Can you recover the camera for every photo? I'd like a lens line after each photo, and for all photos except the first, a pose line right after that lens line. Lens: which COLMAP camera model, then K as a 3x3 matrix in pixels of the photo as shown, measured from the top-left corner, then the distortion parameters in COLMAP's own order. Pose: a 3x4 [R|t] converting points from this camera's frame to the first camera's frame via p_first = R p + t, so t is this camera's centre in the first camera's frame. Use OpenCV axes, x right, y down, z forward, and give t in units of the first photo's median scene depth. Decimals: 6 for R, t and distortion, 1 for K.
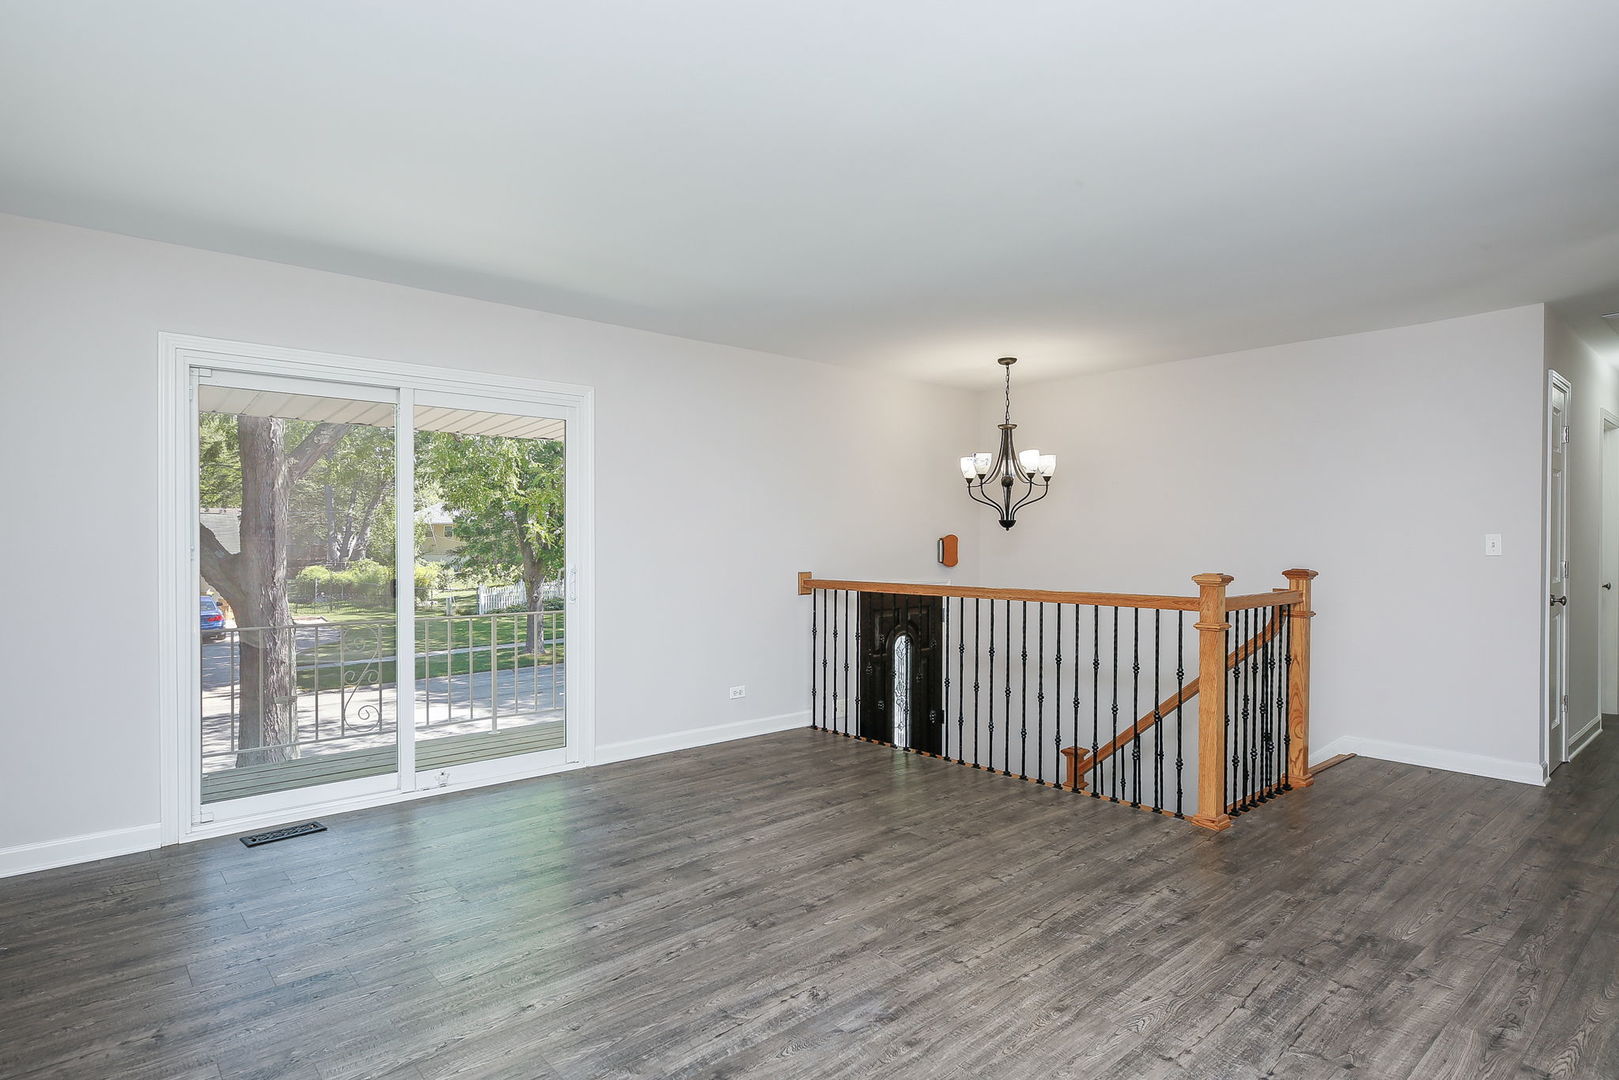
lens RADIAL K [[865.8, 0, 809.5], [0, 865.8, 540.0], [0, 0, 1]] dist [0.010497, -0.002700]
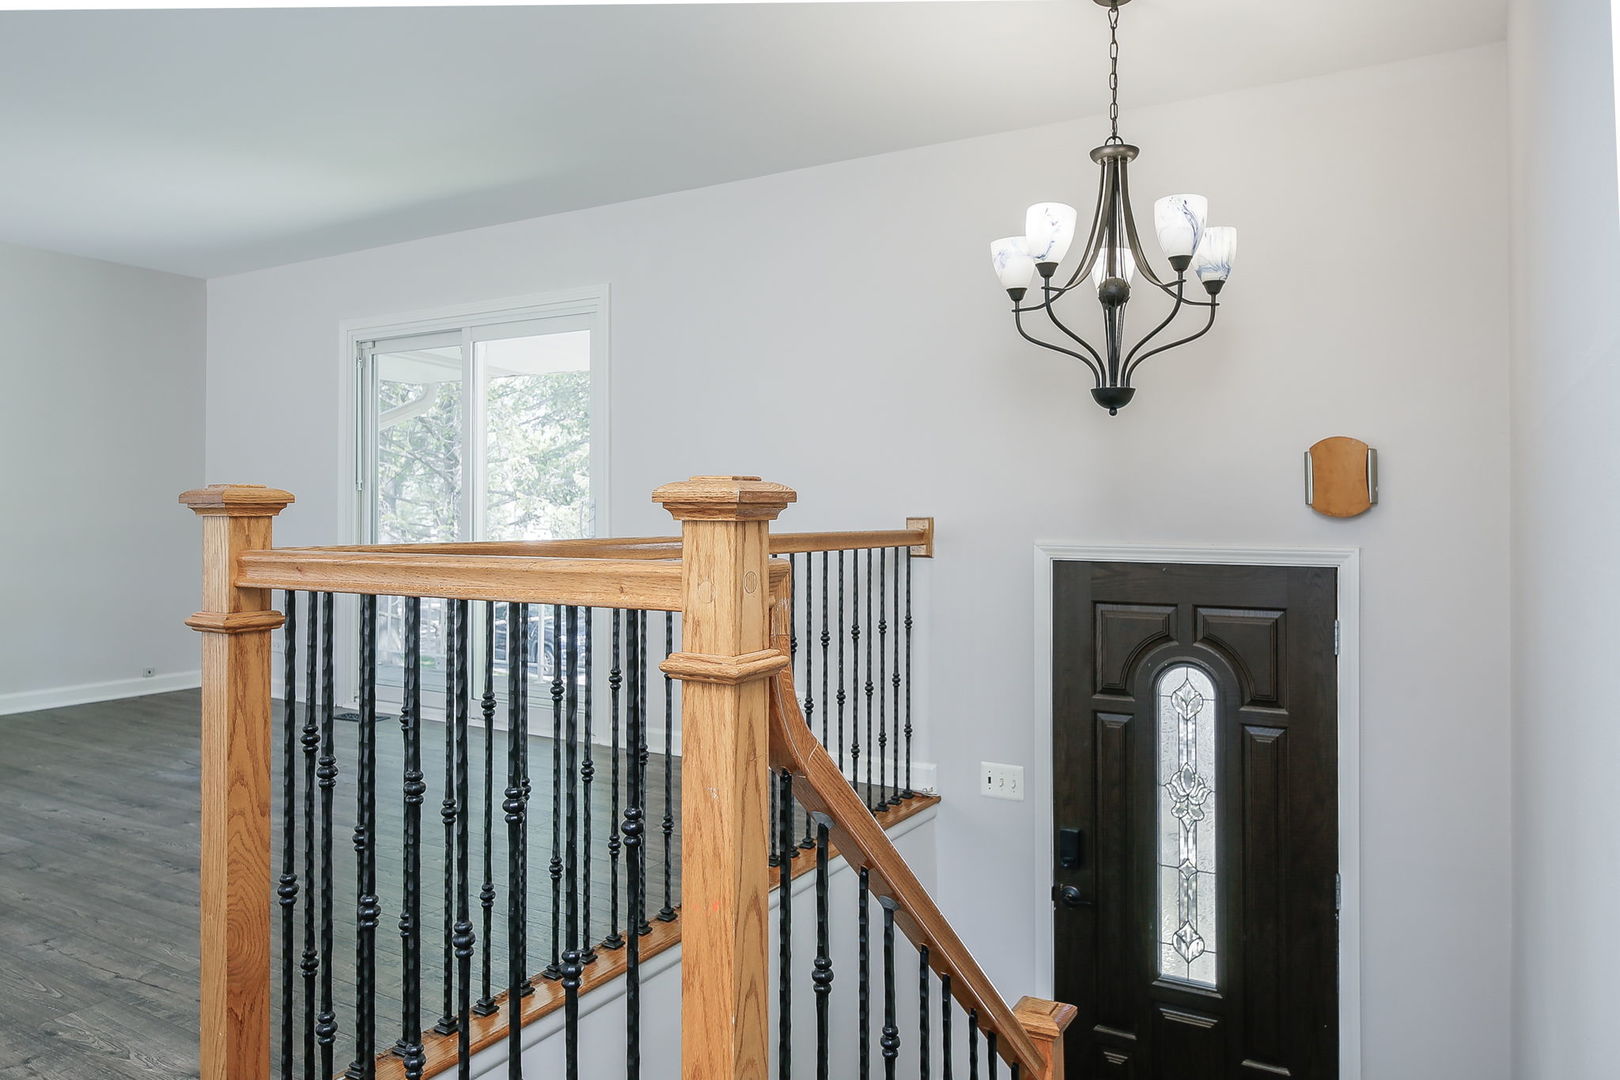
lens RADIAL K [[1106.9, 0, 810.0], [0, 1106.9, 540.0], [0, 0, 1]] dist [0.005736, 0.001612]
pose [[0.297489, 0.033081, -0.954152, 1.382528], [0.010322, 0.999230, 0.037862, 0.048501], [0.954669, -0.021112, 0.296918, 1.490194]]
